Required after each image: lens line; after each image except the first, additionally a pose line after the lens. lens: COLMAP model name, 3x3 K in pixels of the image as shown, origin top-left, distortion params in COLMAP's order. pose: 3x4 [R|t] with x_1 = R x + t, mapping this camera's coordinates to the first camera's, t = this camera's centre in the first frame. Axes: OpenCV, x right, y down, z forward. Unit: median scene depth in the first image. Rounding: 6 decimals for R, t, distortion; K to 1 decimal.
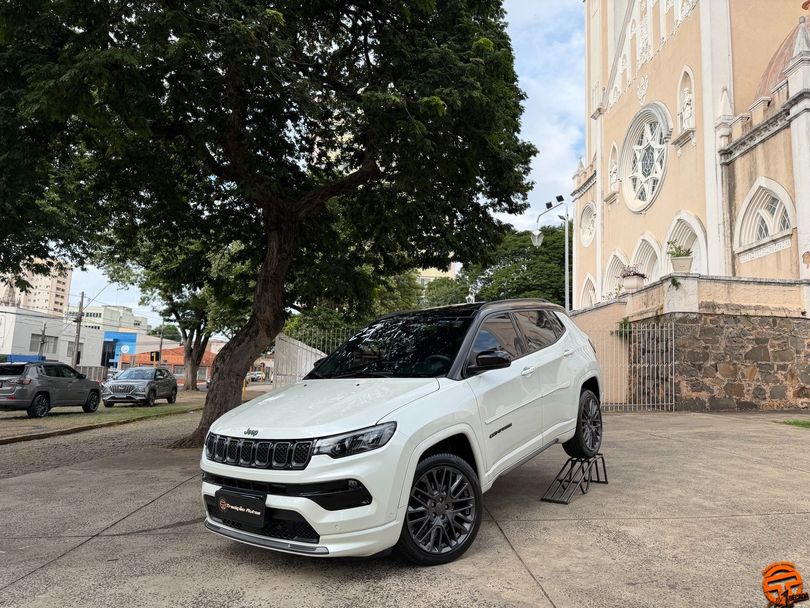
lens RADIAL K [[563.1, 0, 407.6], [0, 563.1, 302.9], [0, 0, 1]] dist [0.035696, -0.036300]
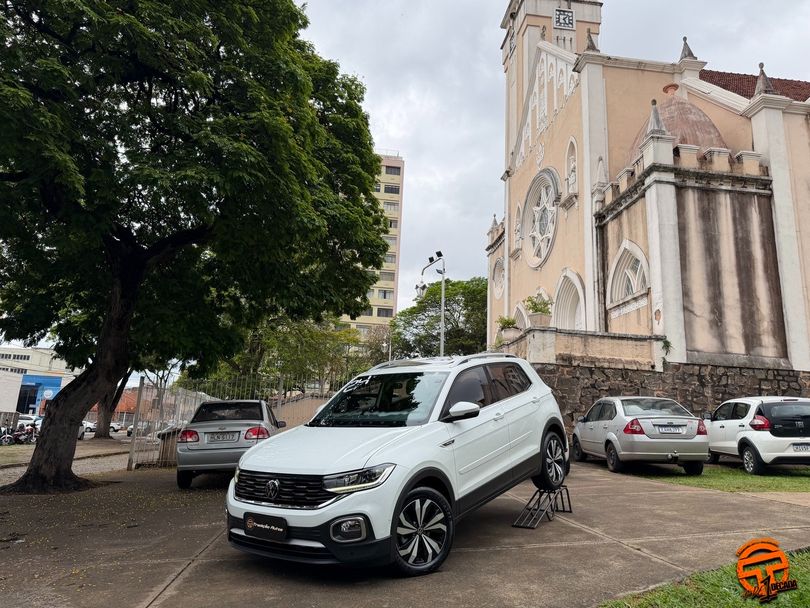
lens RADIAL K [[563.1, 0, 407.6], [0, 563.1, 302.9], [0, 0, 1]] dist [0.035696, -0.036300]
pose [[0.996674, 0.024581, 0.077700, 0.128041], [-0.017898, 0.996172, -0.085568, -0.001614], [-0.079506, 0.083893, 0.993298, -0.032767]]
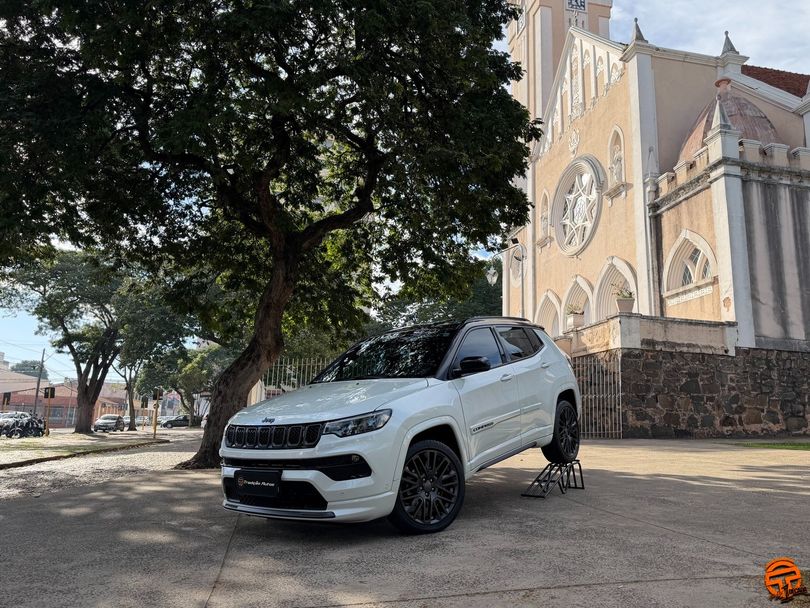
lens RADIAL K [[606.6, 0, 405.0], [0, 606.6, 304.0], [0, 0, 1]] dist [0.023868, -0.003185]
pose [[0.985228, 0.031156, 0.168391, -0.124586], [-0.020178, 0.997581, -0.066516, 0.015822], [-0.170056, 0.062136, 0.983474, -0.083775]]
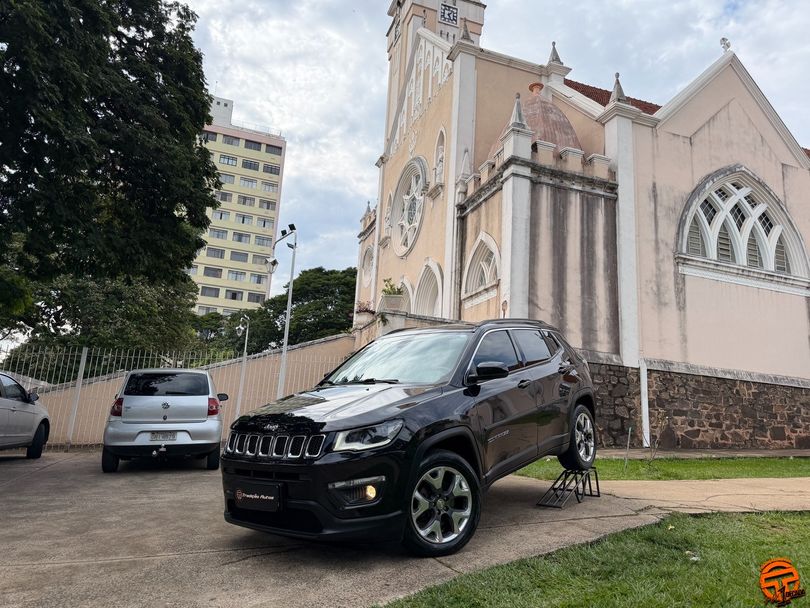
lens RADIAL K [[551.5, 0, 405.0], [0, 551.5, 304.0], [0, 0, 1]] dist [0.154950, -0.280947]
pose [[0.956705, 0.083060, 0.278955, 0.195891], [-0.063090, 0.994810, -0.079833, 0.012245], [-0.284138, 0.058778, 0.956980, 0.026812]]
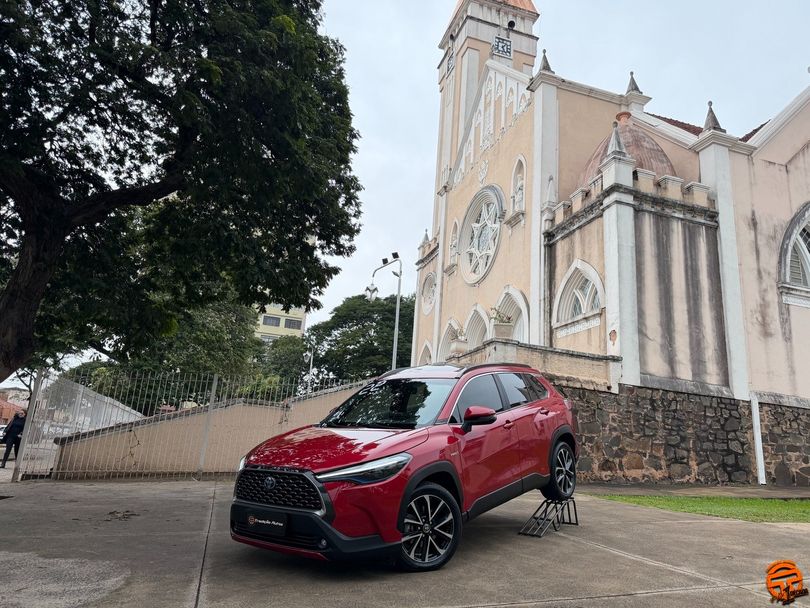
lens RADIAL K [[555.4, 0, 399.5], [0, 555.4, 304.5], [0, 0, 1]] dist [0.094922, -0.120697]
pose [[0.965987, 0.101871, 0.237678, 0.053135], [-0.073657, 0.989453, -0.124729, 0.020950], [-0.247877, 0.102980, 0.963303, 0.069533]]
